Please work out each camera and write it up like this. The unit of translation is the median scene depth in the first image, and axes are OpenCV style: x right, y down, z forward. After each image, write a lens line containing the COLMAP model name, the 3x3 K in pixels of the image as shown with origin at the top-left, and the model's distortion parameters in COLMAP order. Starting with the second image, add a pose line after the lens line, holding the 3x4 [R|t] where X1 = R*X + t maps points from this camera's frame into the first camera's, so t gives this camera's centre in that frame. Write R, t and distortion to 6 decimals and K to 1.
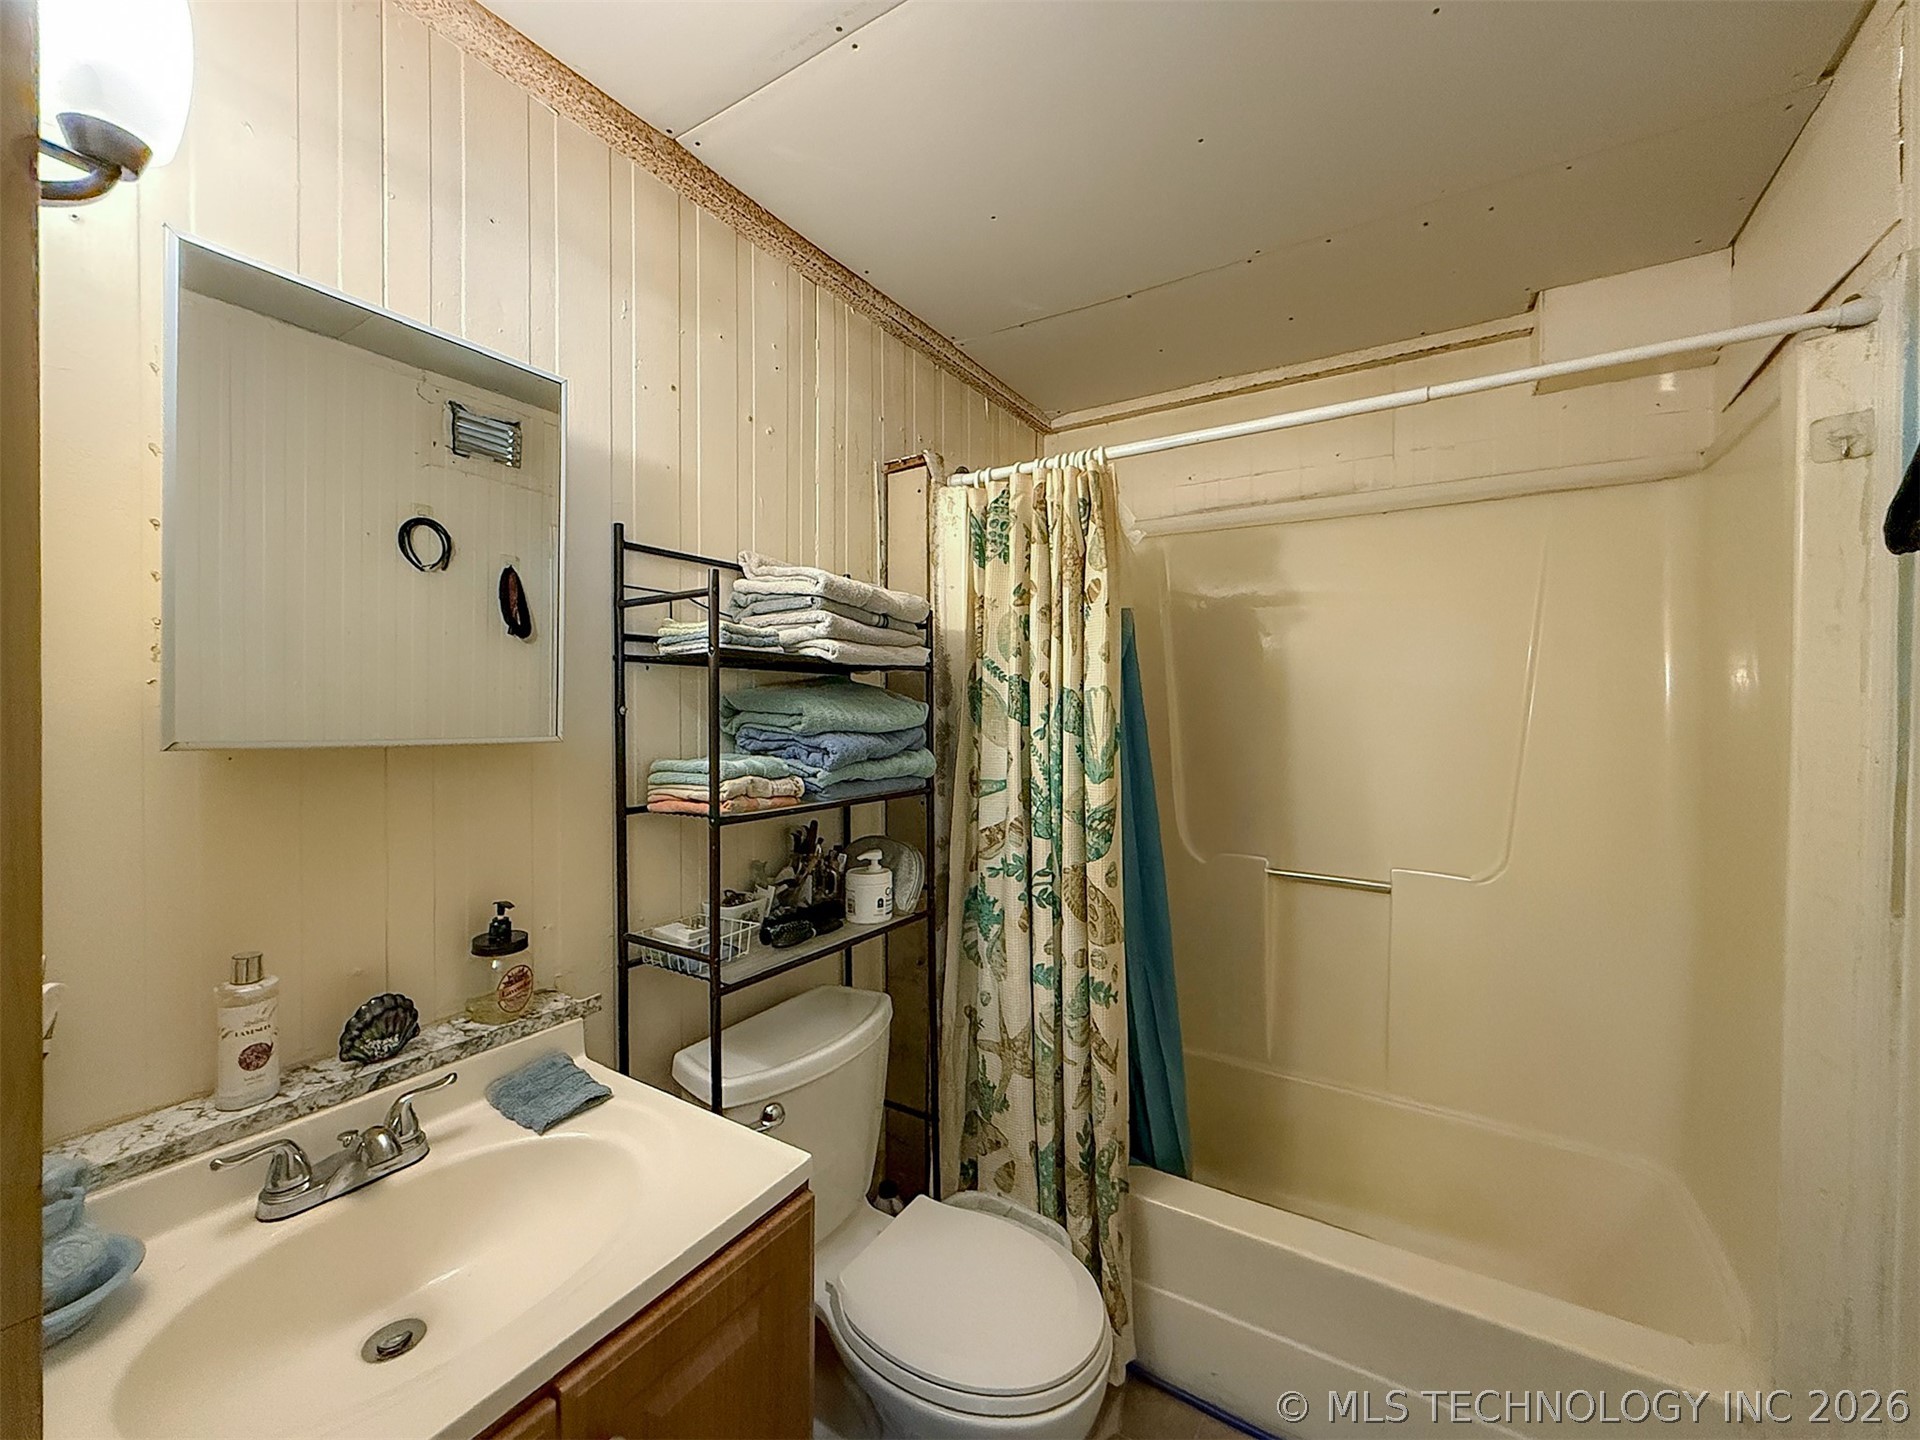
lens RADIAL K [[771.1, 0, 969.5], [0, 771.1, 719.0], [0, 0, 1]] dist [0.000551, -0.000040]
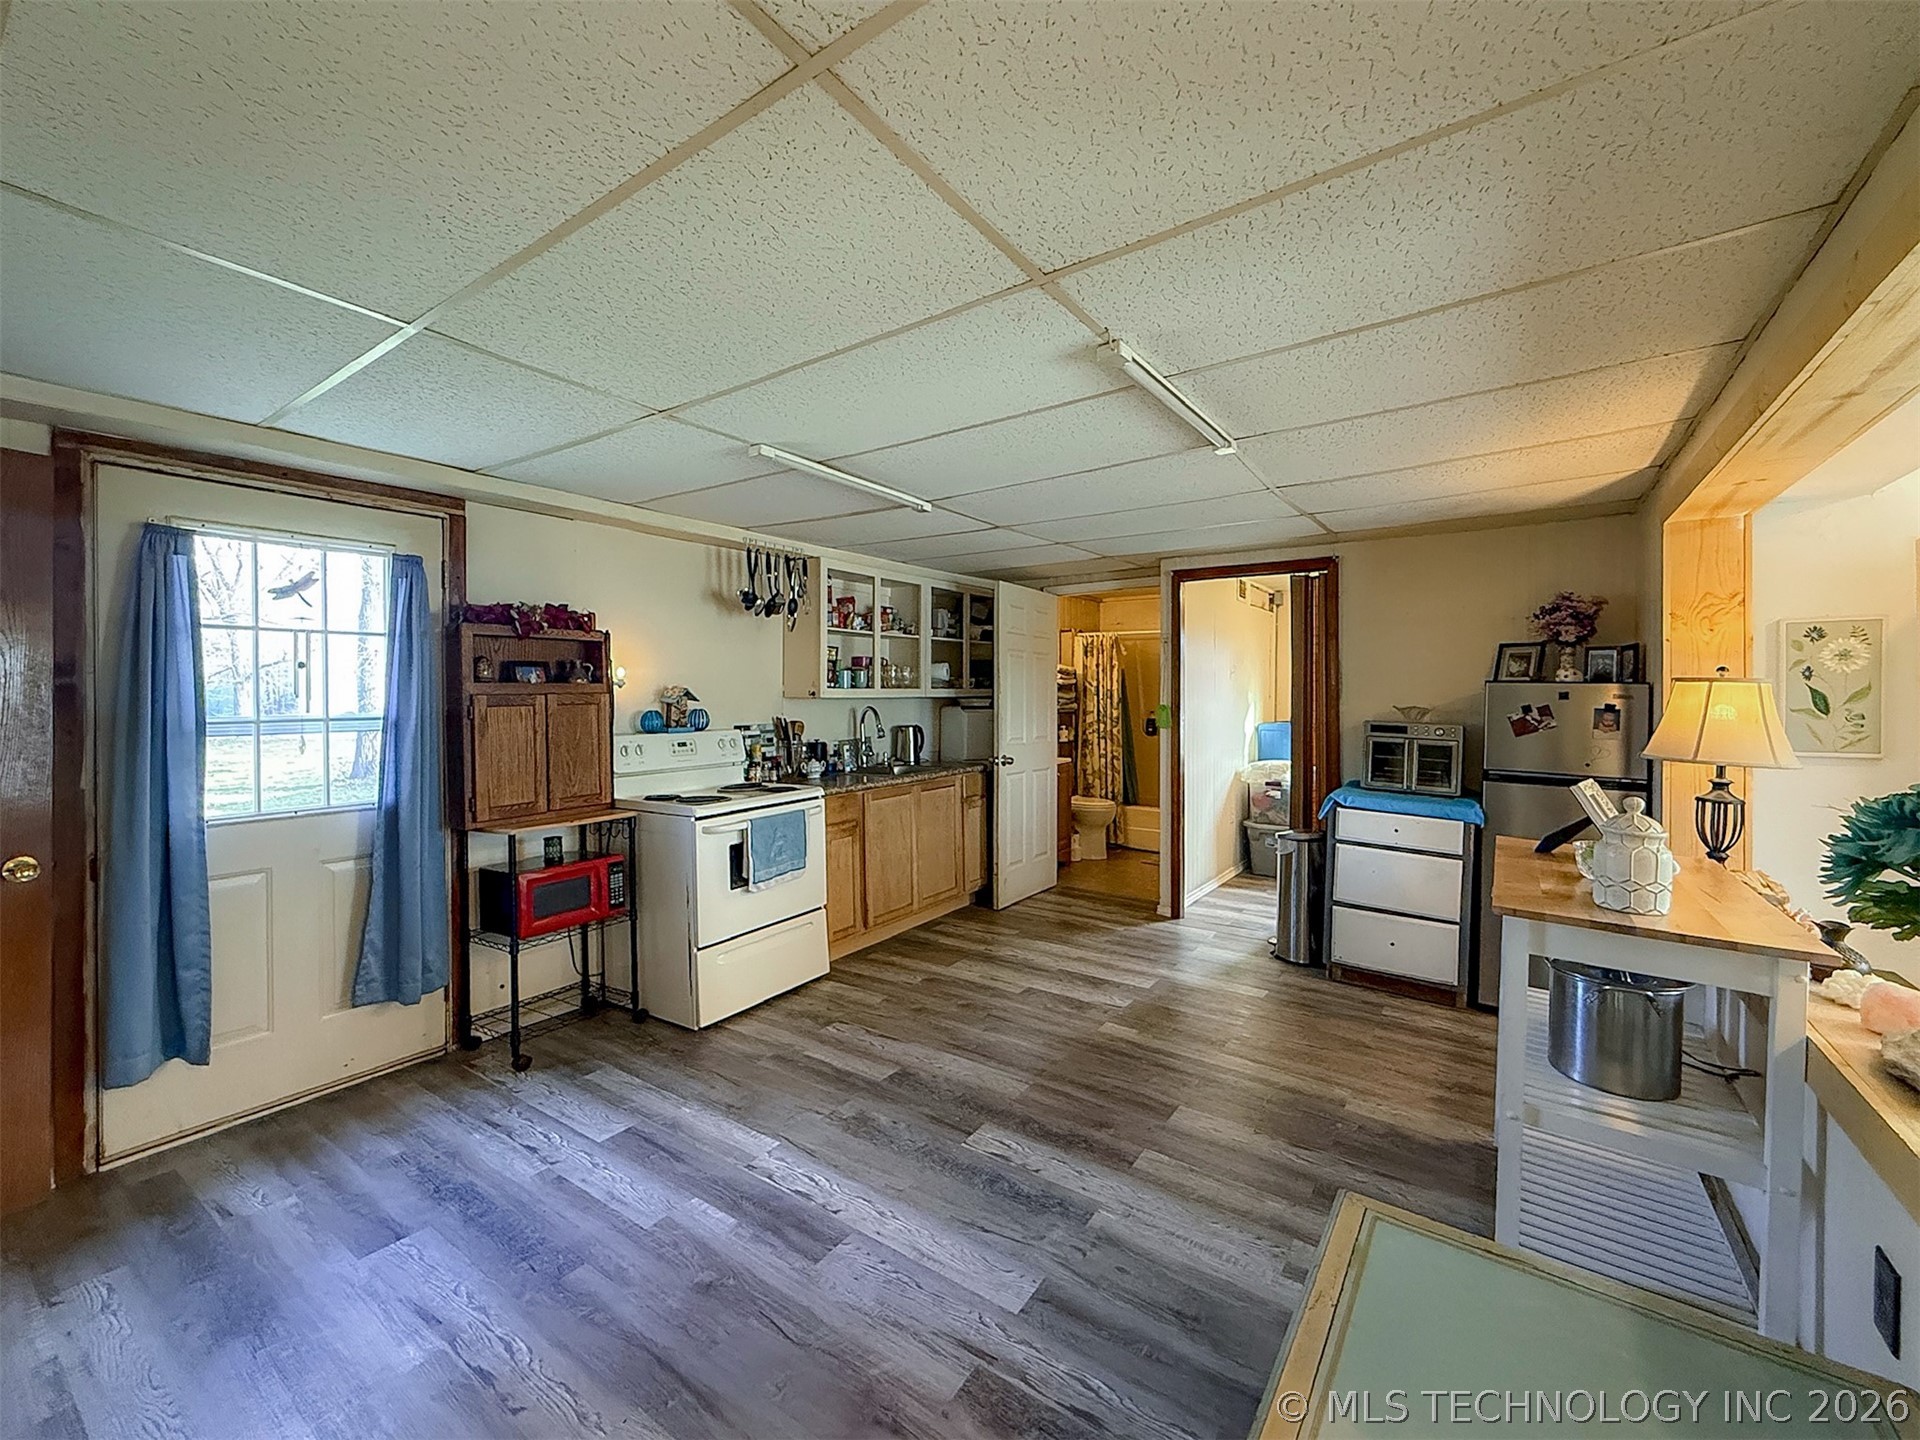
lens RADIAL K [[820.4, 0, 953.3], [0, 820.4, 693.3], [0, 0, 1]] dist [-0.000475, 0.000022]
pose [[0.998696, 0.000705, -0.051054, -0.513288], [-0.001186, 0.999955, -0.009382, 0.030271], [0.051045, 0.009430, 0.998652, -3.686200]]
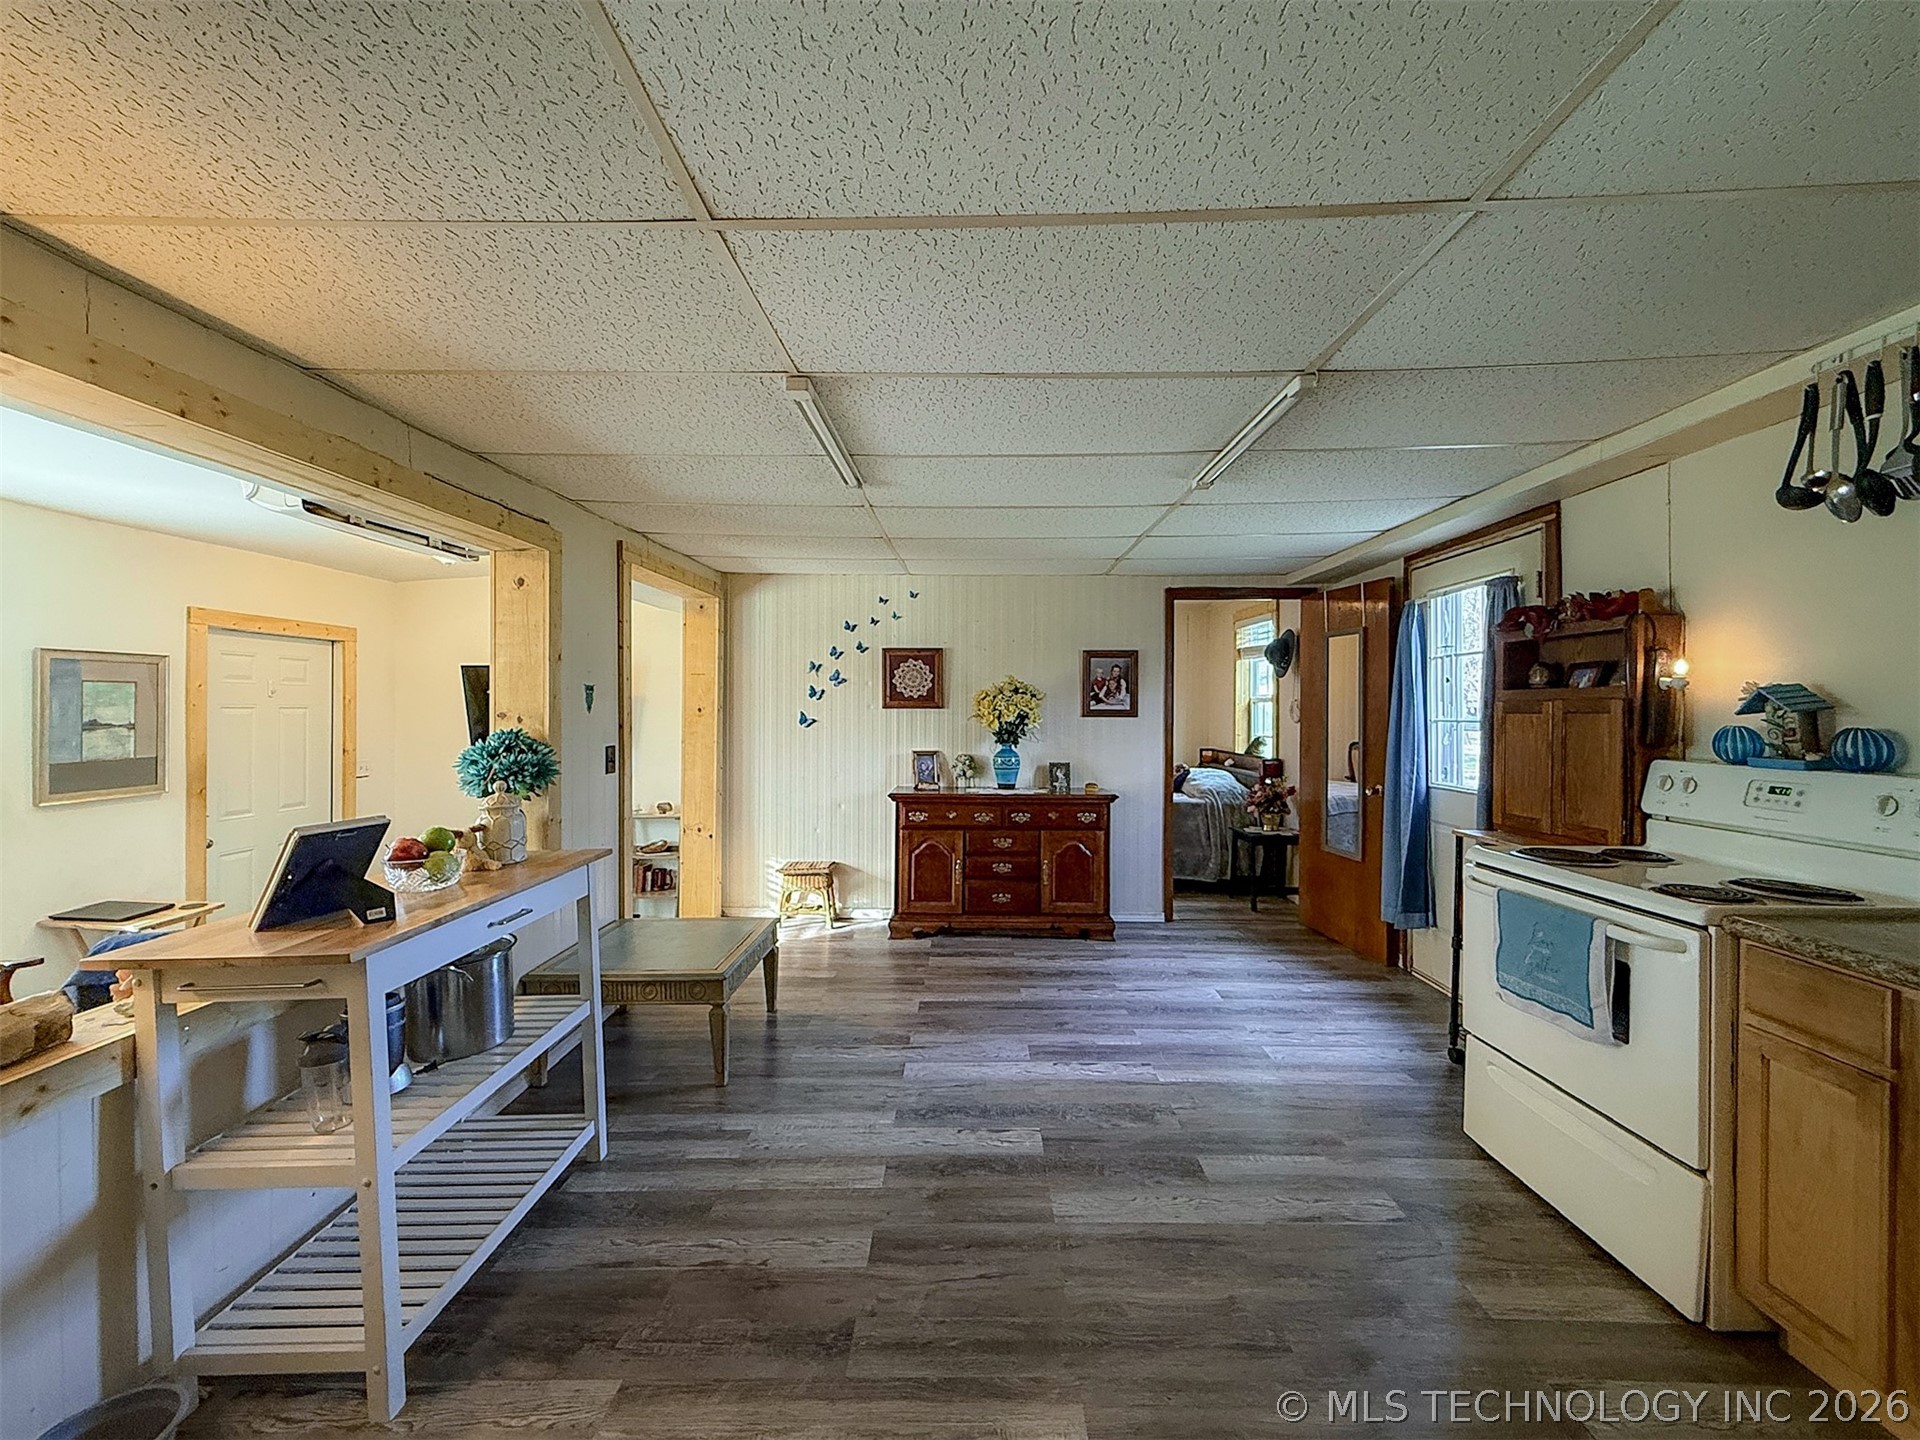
lens RADIAL K [[762.3, 0, 978.4], [0, 762.3, 706.4], [0, 0, 1]] dist [-0.000063, 0.000077]
pose [[-0.850962, 0.006357, -0.525190, 0.378470], [0.002166, 0.999961, 0.008595, 0.008732], [0.525224, 0.006176, -0.850942, -0.719550]]
